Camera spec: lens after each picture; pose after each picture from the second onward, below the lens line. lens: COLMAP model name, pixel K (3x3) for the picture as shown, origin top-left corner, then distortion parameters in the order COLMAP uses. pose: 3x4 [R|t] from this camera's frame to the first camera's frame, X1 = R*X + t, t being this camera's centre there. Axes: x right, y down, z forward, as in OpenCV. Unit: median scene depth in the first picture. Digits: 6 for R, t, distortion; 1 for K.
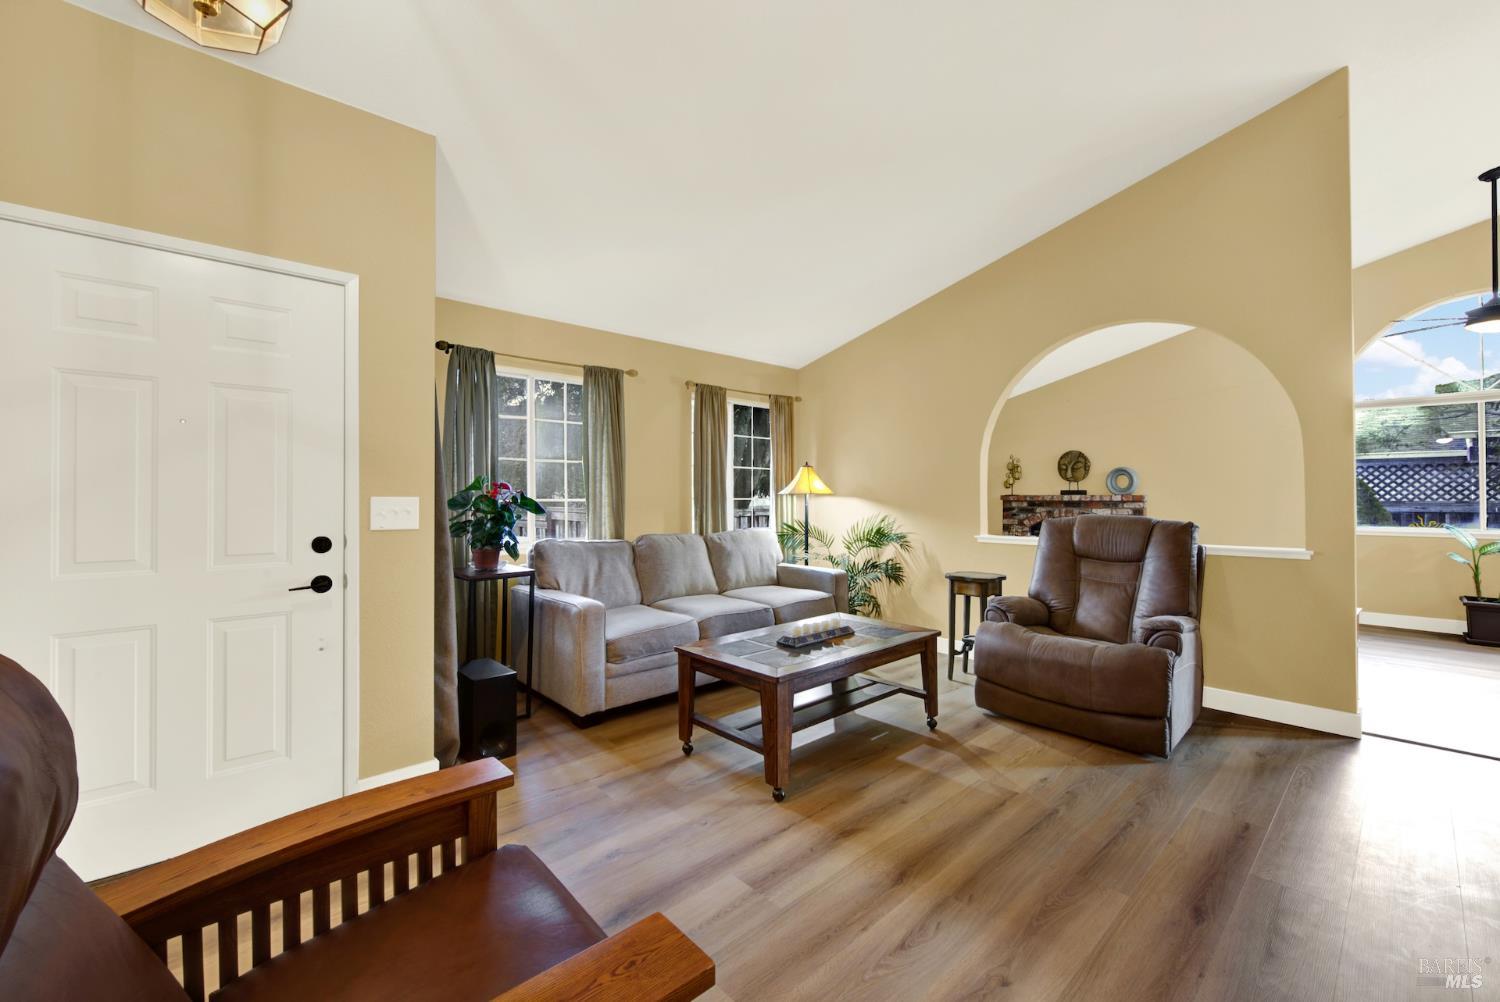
lens RADIAL K [[604.8, 0, 756.5], [0, 604.8, 492.5], [0, 0, 1]] dist [0.003748, -0.002851]
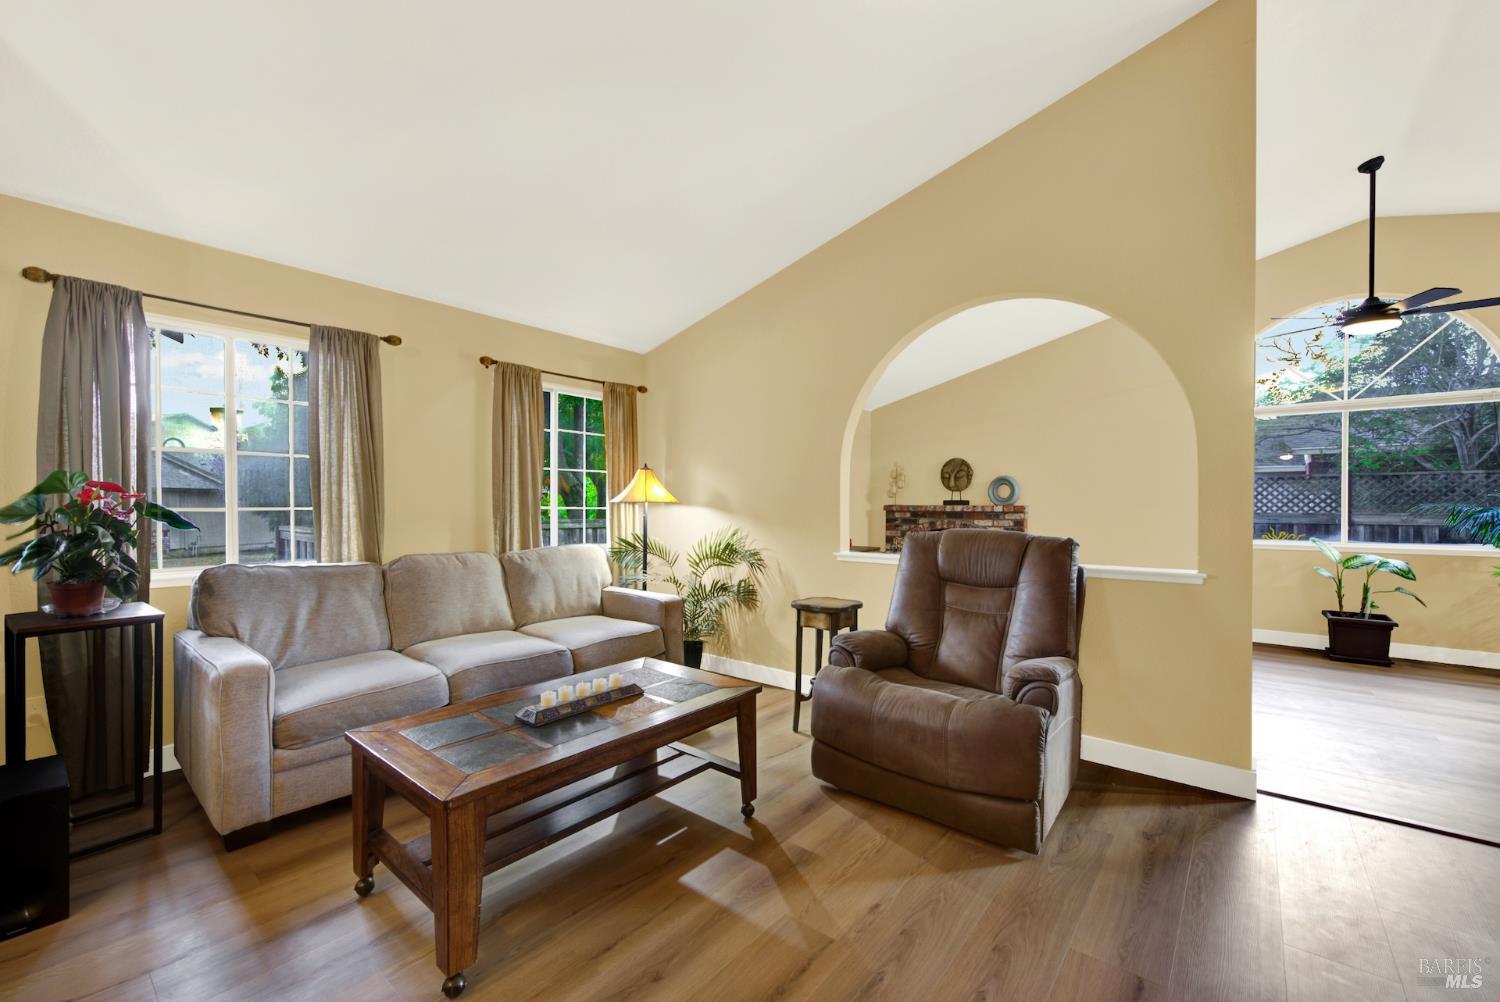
lens RADIAL K [[604.8, 0, 750.4], [0, 604.8, 510.4], [0, 0, 1]] dist [0.003748, -0.002851]
pose [[0.990693, 0.003558, 0.136067, 0.149253], [-0.005466, 0.999892, 0.013649, 0.001863], [-0.136004, -0.014266, 0.990606, 0.209269]]
